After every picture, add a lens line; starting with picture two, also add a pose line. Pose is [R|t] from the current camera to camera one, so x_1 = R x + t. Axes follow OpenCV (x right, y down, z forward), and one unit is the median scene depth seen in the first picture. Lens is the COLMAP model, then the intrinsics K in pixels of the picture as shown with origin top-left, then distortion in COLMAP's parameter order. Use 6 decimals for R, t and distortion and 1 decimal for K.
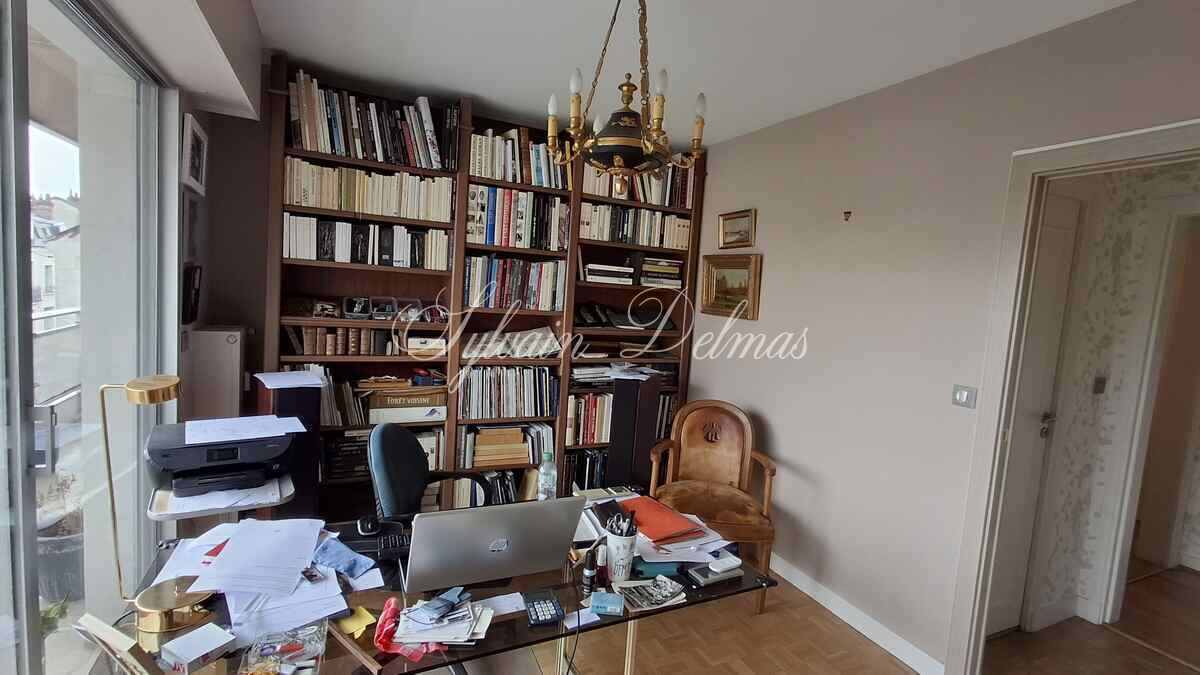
lens RADIAL K [[552.8, 0, 609.1], [0, 552.8, 338.2], [0, 0, 1]] dist [0.022376, 0.000838]
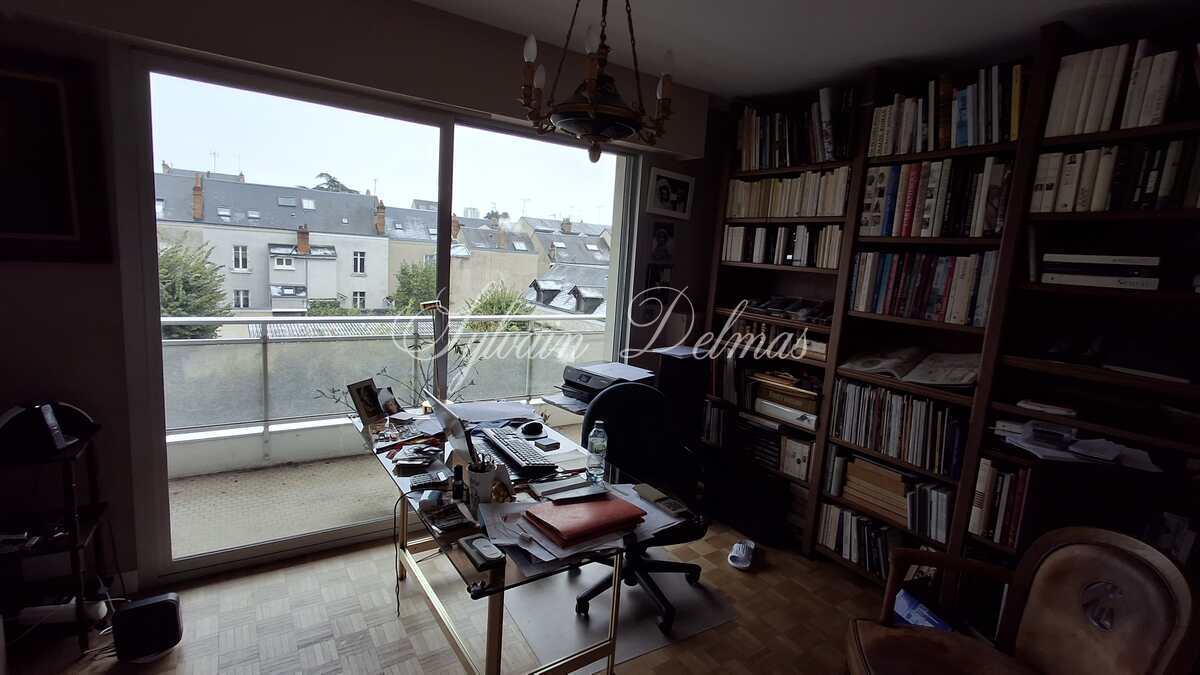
lens RADIAL K [[552.8, 0, 606.7], [0, 552.8, 336.6], [0, 0, 1]] dist [0.022376, 0.000838]
pose [[0.158933, 0.087581, -0.983397, 0.534413], [-0.148769, 0.986809, 0.063841, -0.014201], [0.976016, 0.136153, 0.169866, 0.476293]]
